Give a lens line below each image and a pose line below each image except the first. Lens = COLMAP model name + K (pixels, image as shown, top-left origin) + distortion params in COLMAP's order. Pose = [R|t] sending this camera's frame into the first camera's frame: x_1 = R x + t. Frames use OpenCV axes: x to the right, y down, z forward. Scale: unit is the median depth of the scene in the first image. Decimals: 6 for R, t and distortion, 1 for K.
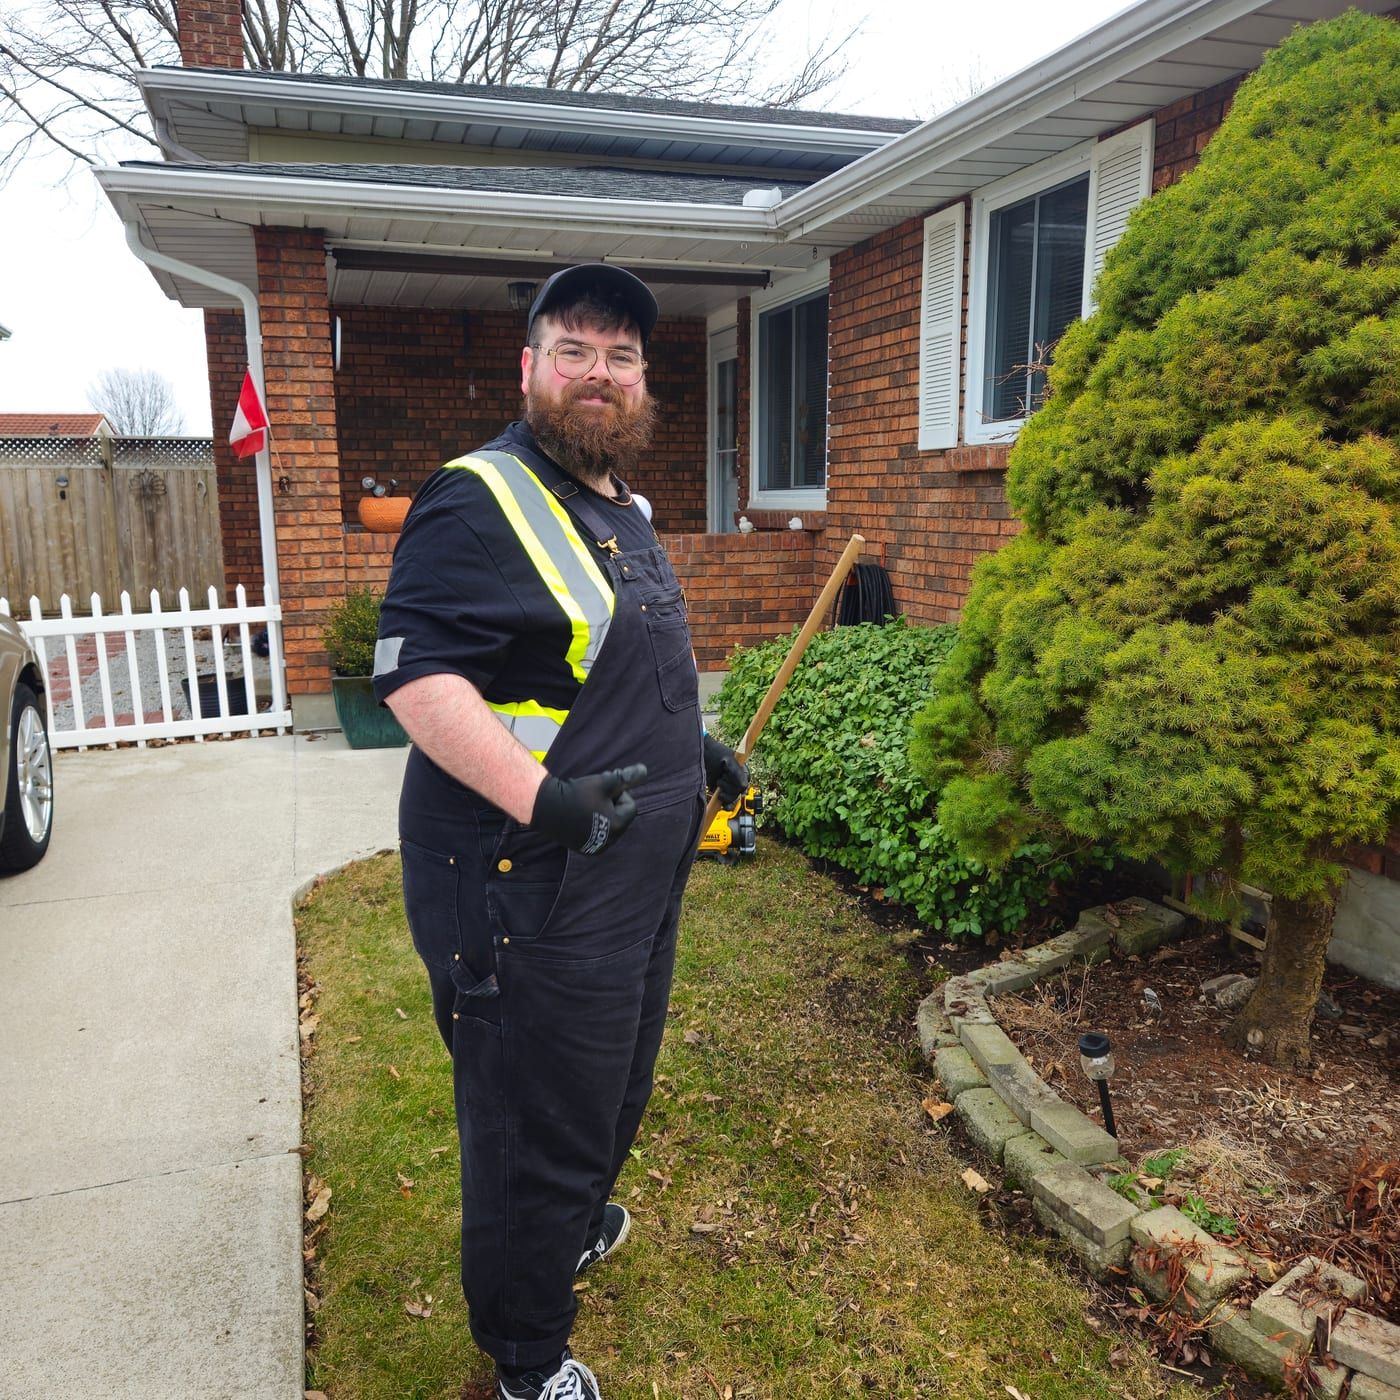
lens RADIAL K [[1213.3, 0, 702.1], [0, 1213.3, 759.3], [0, 0, 1]] dist [0.093093, -0.075458]
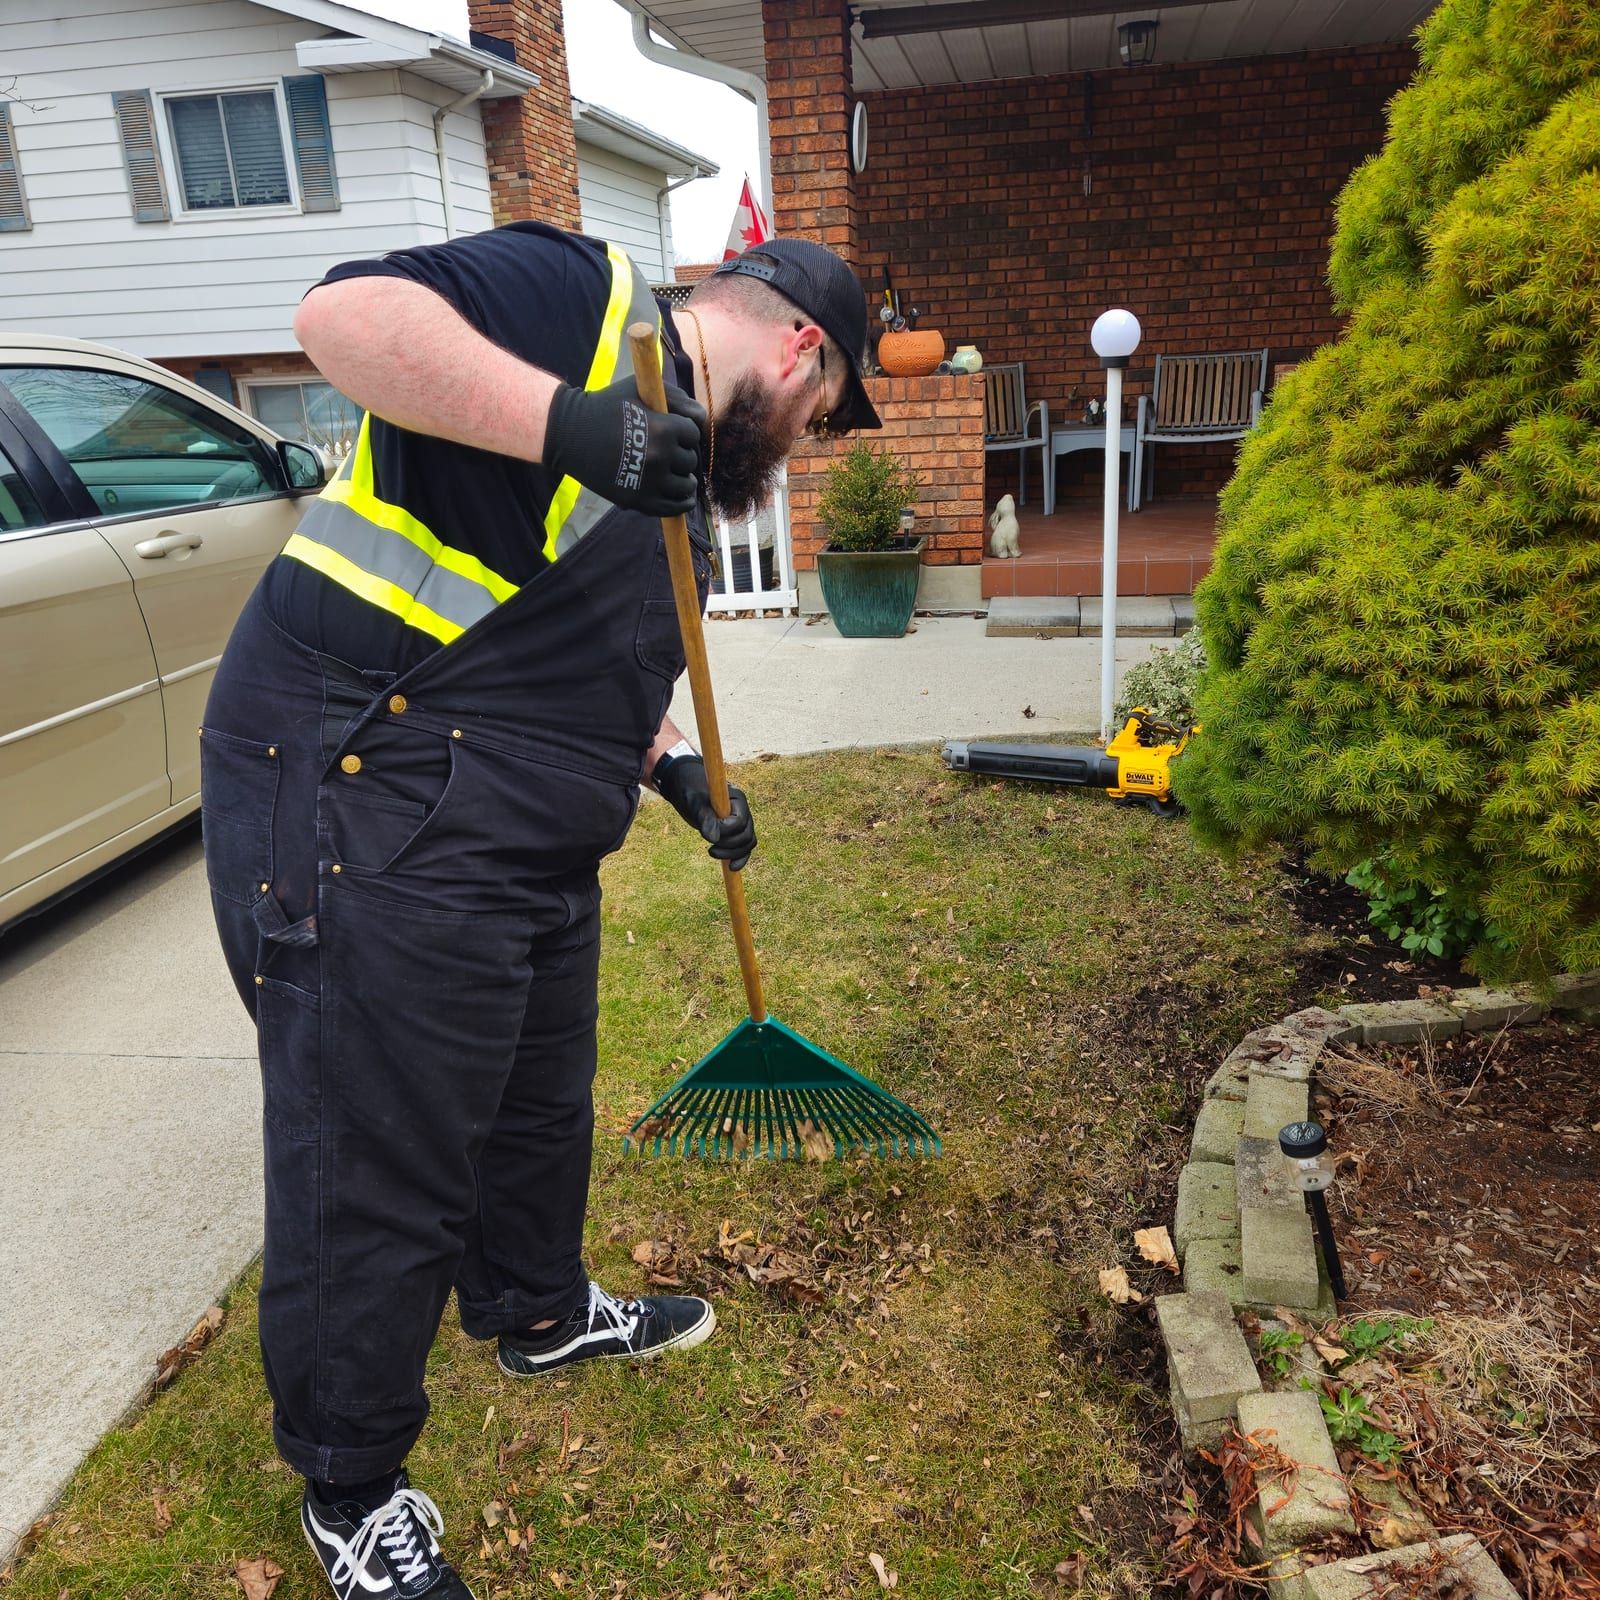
lens RADIAL K [[1386.6, 0, 802.4], [0, 1386.6, 867.8], [0, 0, 1]] dist [0.093093, -0.075458]
pose [[0.884104, 0.132345, -0.448157, 0.310985], [-0.063358, 0.984149, 0.165639, -0.016955], [0.462975, -0.118048, 0.878475, 0.171498]]
